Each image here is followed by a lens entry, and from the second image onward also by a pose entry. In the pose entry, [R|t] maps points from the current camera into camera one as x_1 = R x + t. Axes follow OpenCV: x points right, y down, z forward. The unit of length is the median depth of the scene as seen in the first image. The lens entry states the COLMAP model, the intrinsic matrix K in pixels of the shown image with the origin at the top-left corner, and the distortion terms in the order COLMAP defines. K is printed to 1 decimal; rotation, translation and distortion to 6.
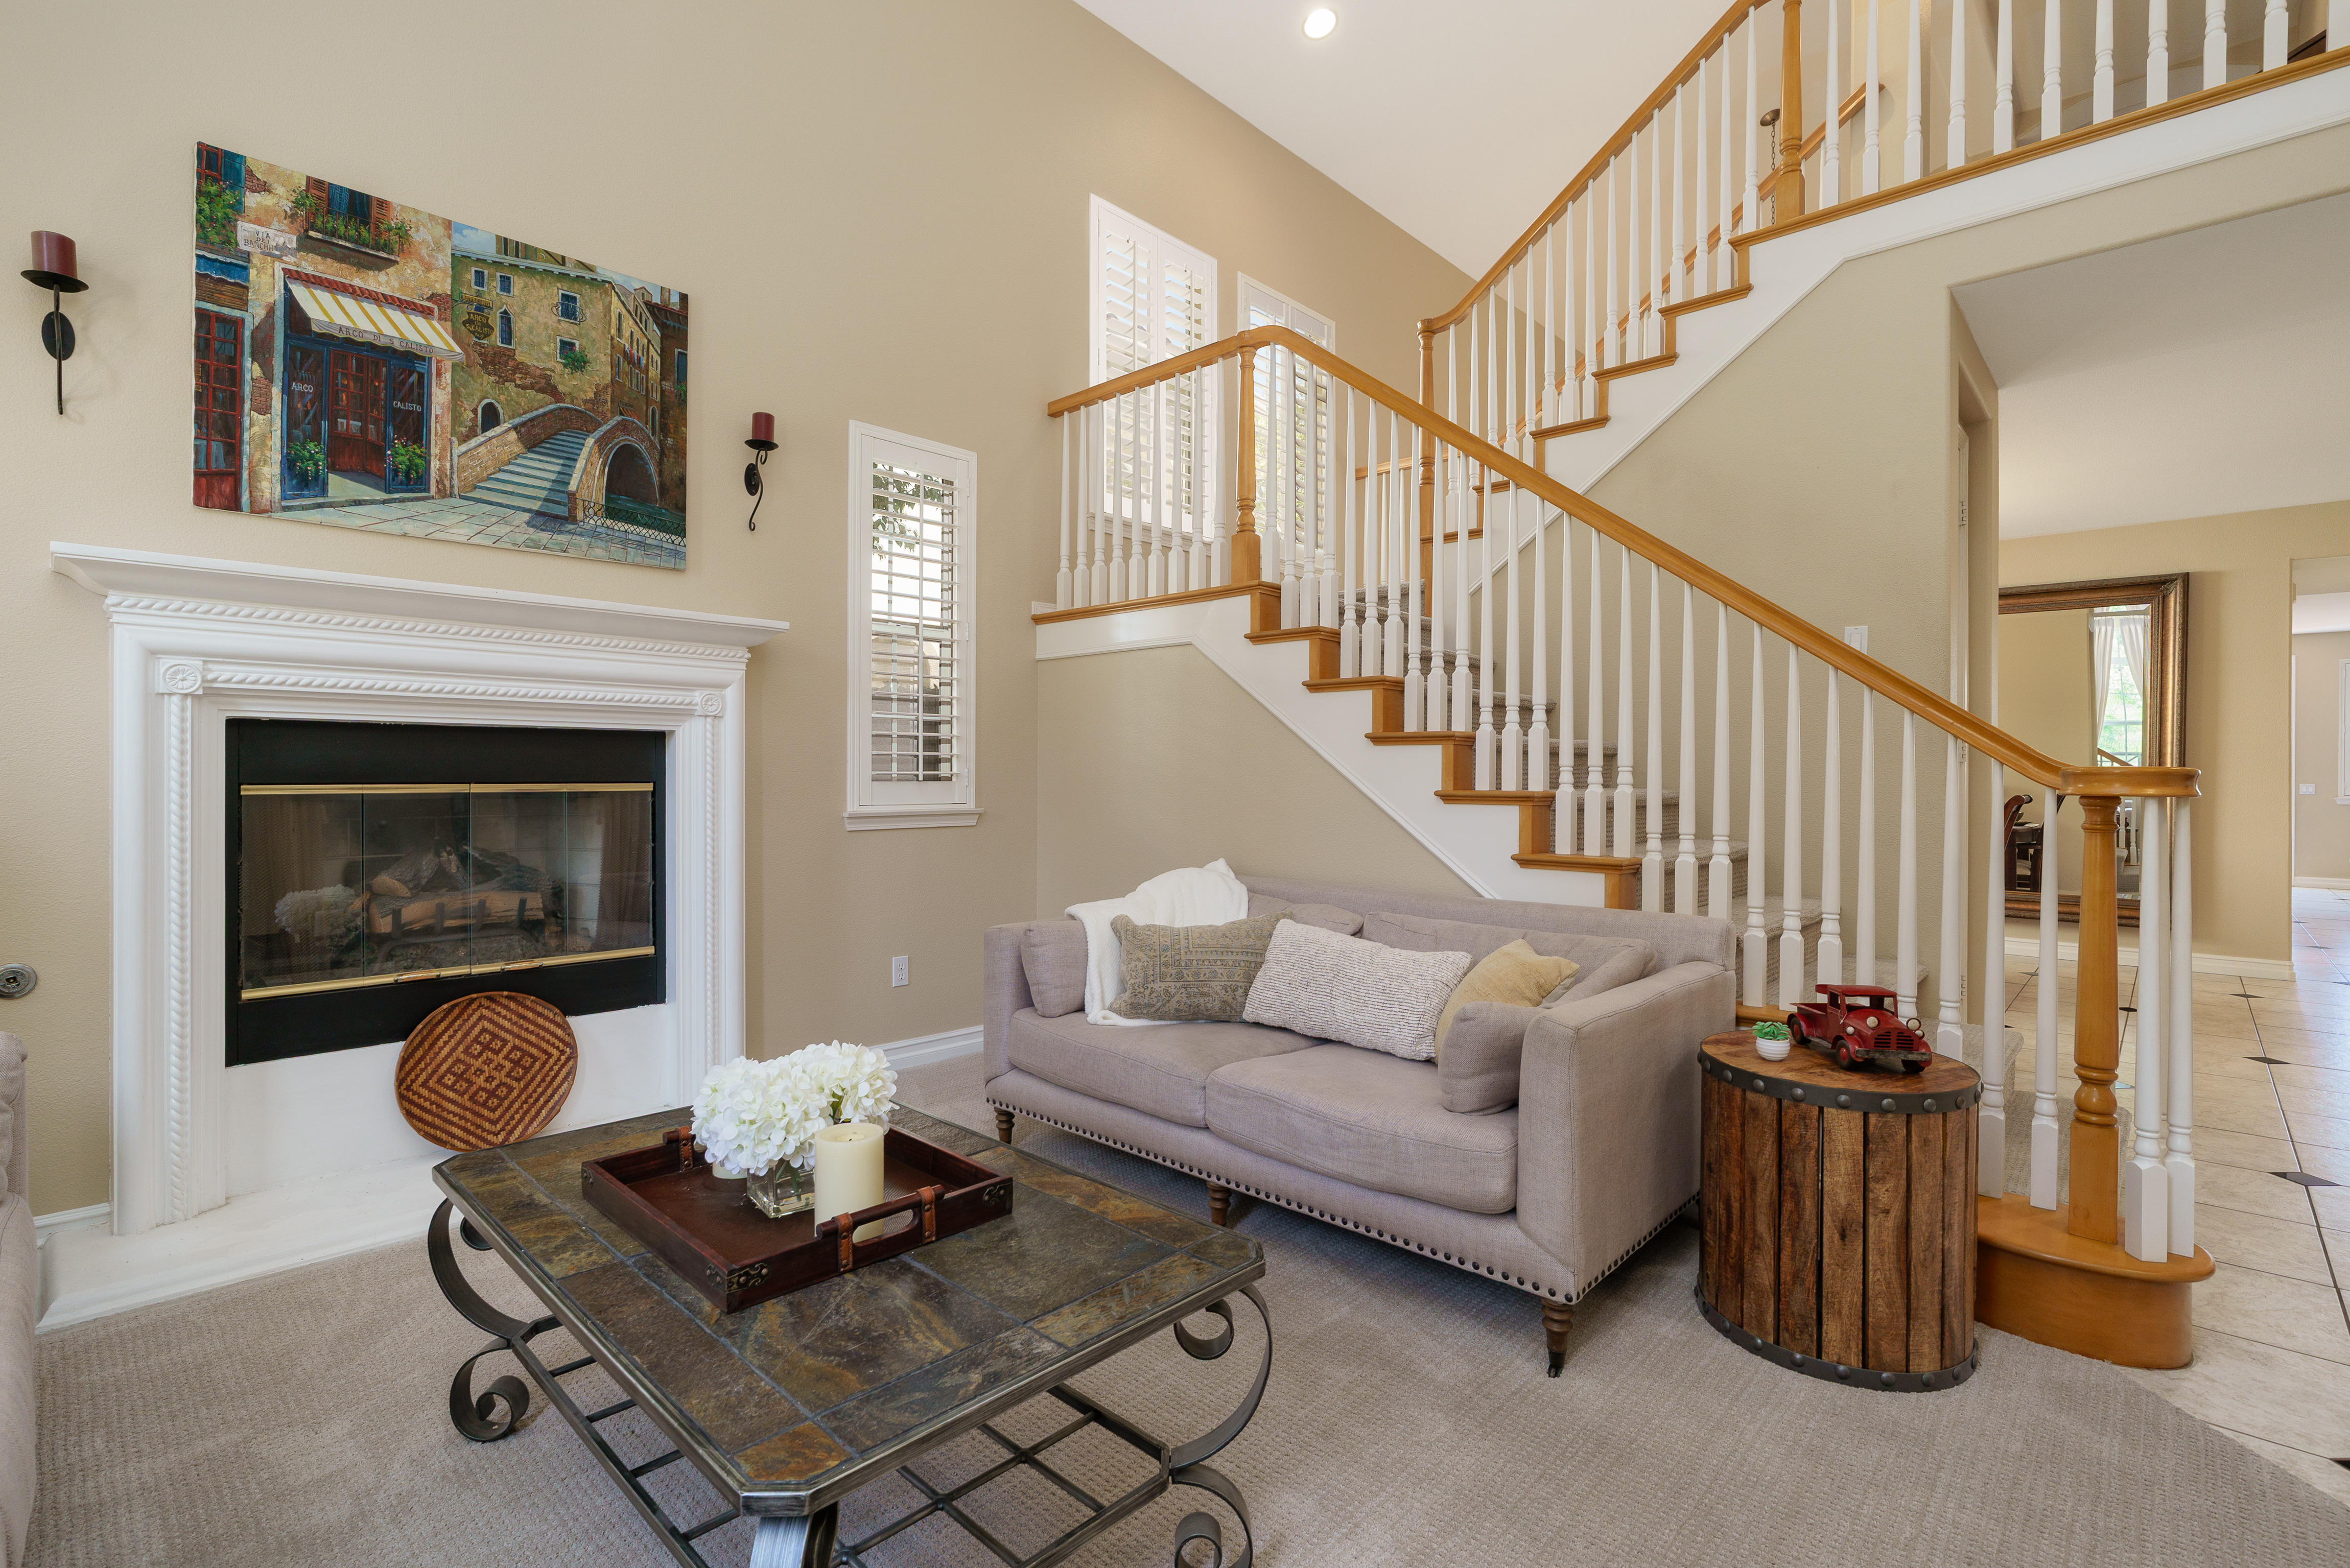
lens RADIAL K [[1075.5, 0, 1198.2], [0, 1075.5, 776.2], [0, 0, 1]] dist [-0.014375, 0.004135]
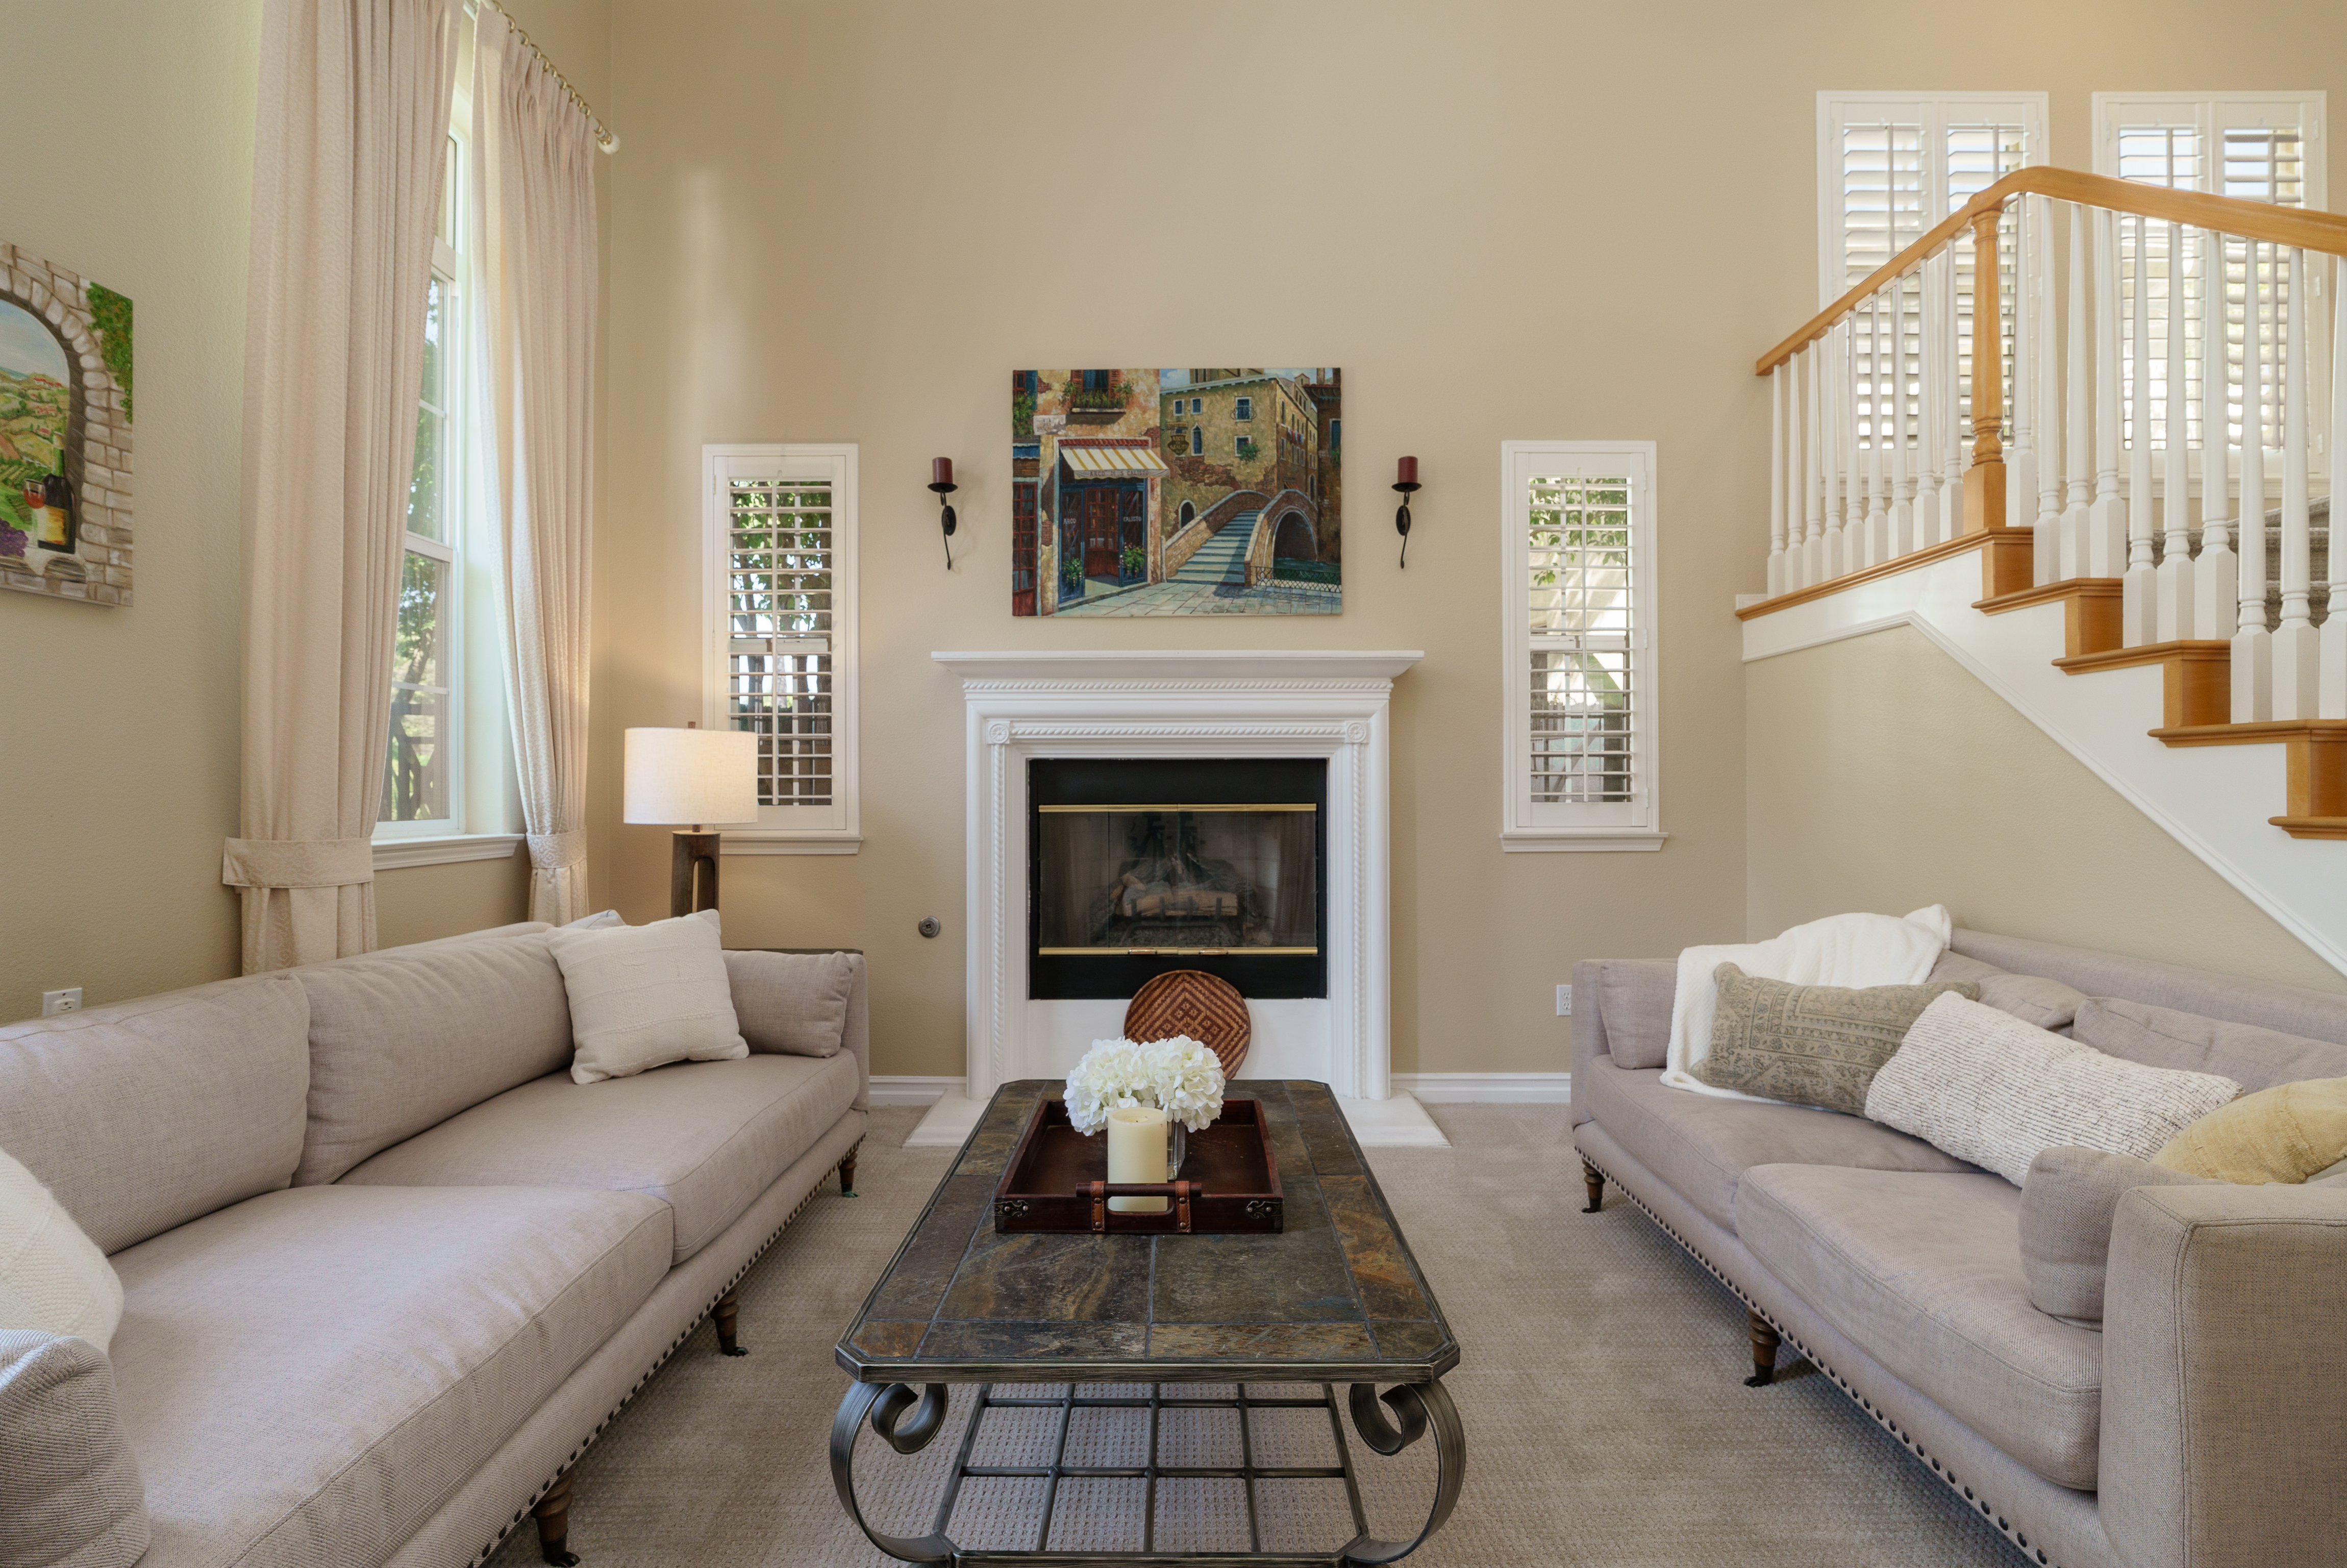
lens RADIAL K [[1074.3, 0, 1179.4], [0, 1074.3, 790.9], [0, 0, 1]] dist [-0.014375, 0.004135]
pose [[0.682710, -0.008547, -0.730640, 0.261434], [0.003852, 0.999960, -0.008098, 0.001428], [0.730680, 0.002714, 0.682715, 0.130788]]
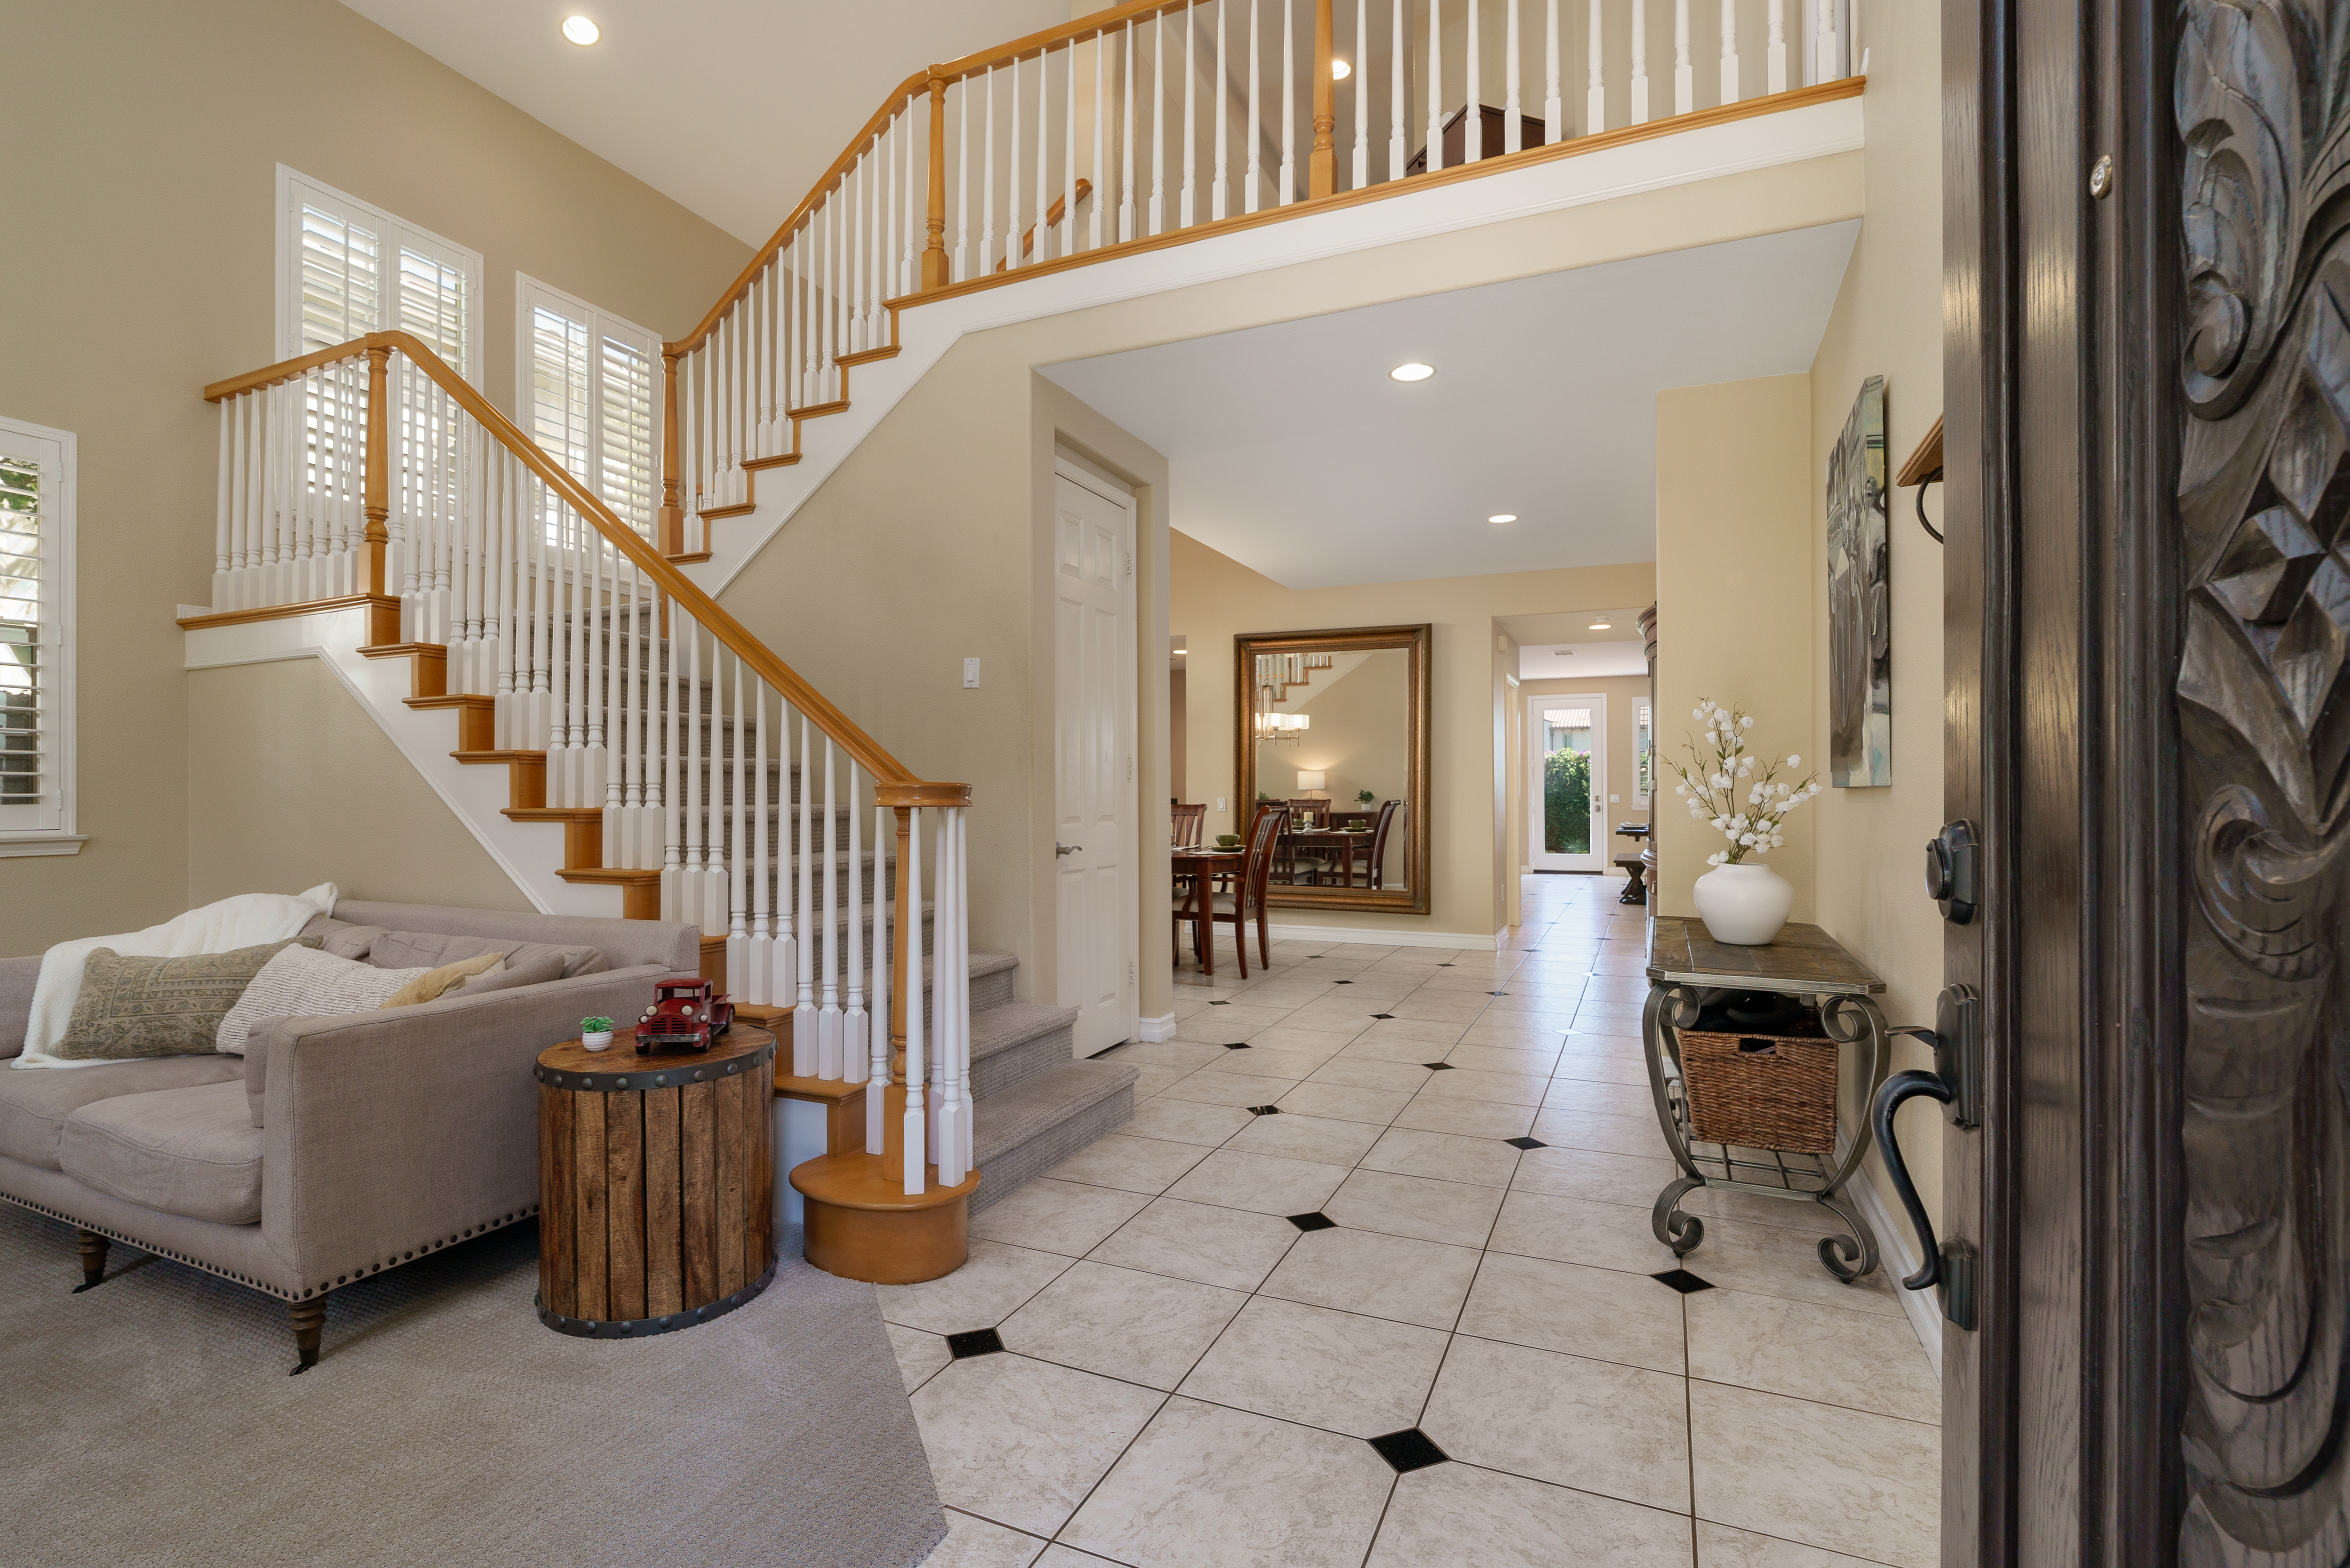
lens RADIAL K [[1075.7, 0, 1154.1], [0, 1075.7, 785.3], [0, 0, 1]] dist [-0.014375, 0.004135]
pose [[0.950019, -0.006596, 0.312122, 0.535653], [0.008799, 0.999945, -0.005650, 0.002860], [-0.312067, 0.008114, 0.950025, -0.162438]]
